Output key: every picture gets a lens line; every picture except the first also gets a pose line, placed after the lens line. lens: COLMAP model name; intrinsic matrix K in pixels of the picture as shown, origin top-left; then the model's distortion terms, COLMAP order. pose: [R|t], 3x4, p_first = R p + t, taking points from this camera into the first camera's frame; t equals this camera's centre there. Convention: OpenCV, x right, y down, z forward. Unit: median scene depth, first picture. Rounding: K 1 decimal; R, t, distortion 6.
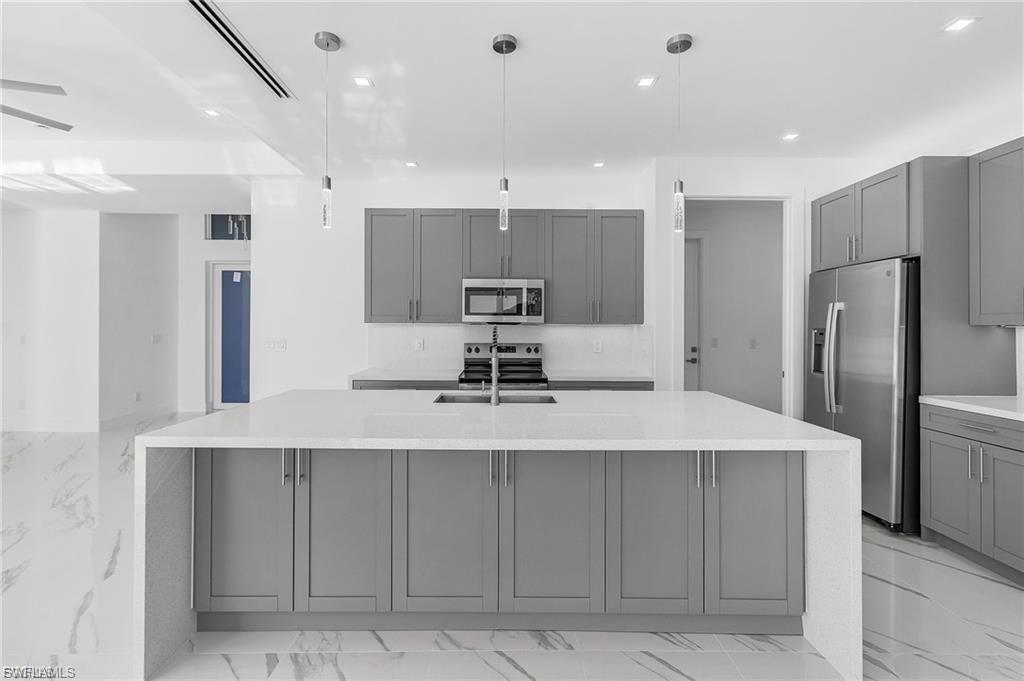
lens RADIAL K [[478.0, 0, 505.9], [0, 478.0, 328.5], [0, 0, 1]] dist [0.001373, 0.000059]
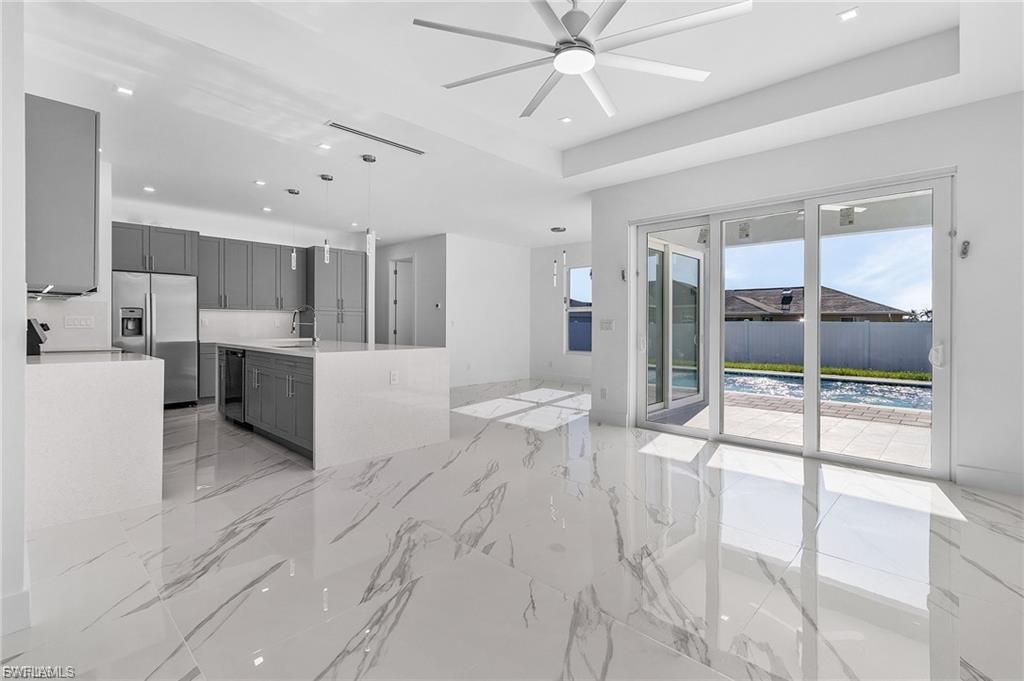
lens RADIAL K [[478.0, 0, 505.9], [0, 478.0, 328.5], [0, 0, 1]] dist [0.001373, 0.000059]
pose [[-0.714813, -0.015068, 0.699153, -1.237235], [-0.008807, 0.999883, 0.012544, 0.033838], [-0.699260, 0.002810, -0.714862, 1.156103]]
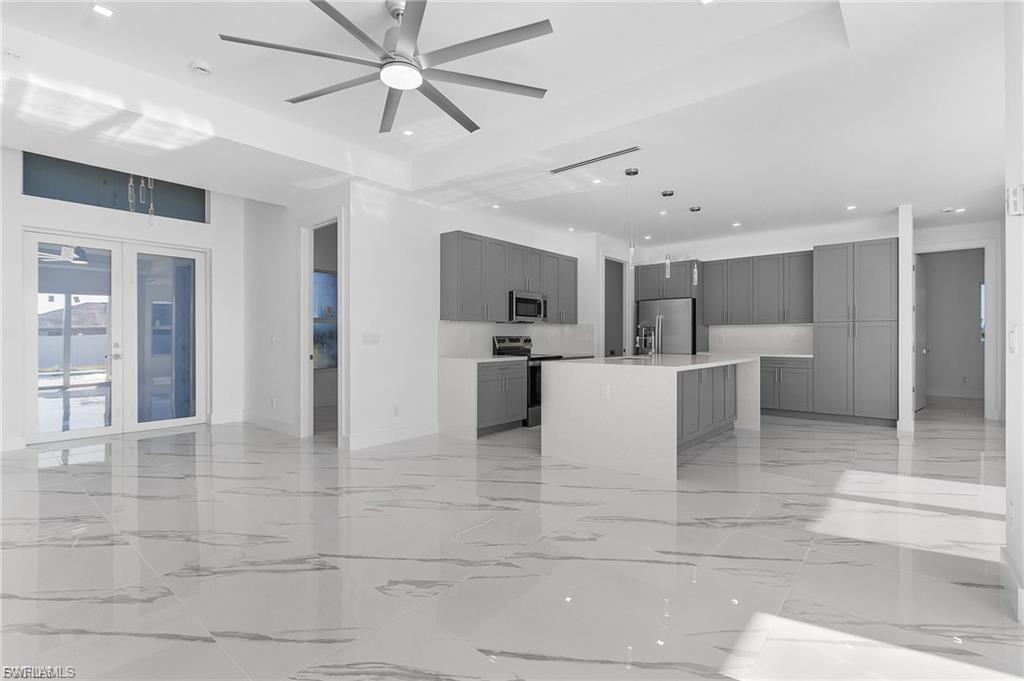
lens RADIAL K [[469.7, 0, 512.0], [0, 469.7, 340.5], [0, 0, 1]] dist [0.001119, 0.000052]
pose [[0.656864, -0.011117, 0.753927, -1.233274], [0.005398, 0.999935, 0.010041, 0.032993], [-0.753990, -0.002526, 0.656881, 0.065580]]
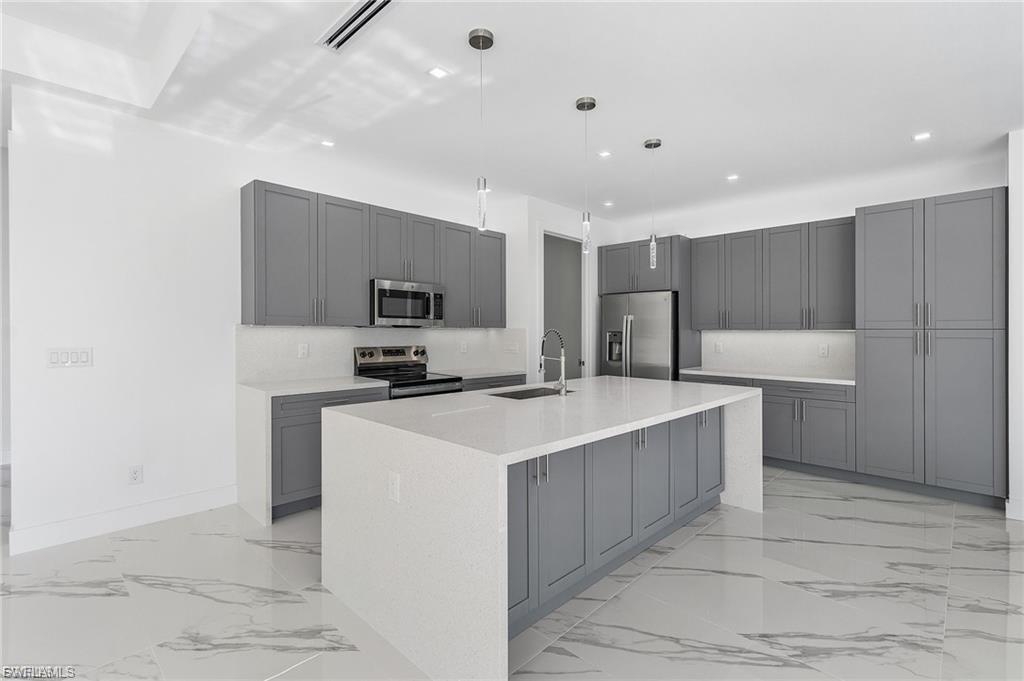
lens RADIAL K [[470.8, 0, 513.4], [0, 470.8, 330.4], [0, 0, 1]] dist [0.002389, 0.000687]
pose [[0.700299, 0.000823, 0.713850, -0.593190], [-0.000383, 1.000000, -0.000777, -0.002352], [-0.713850, 0.000271, 0.700299, 0.158275]]
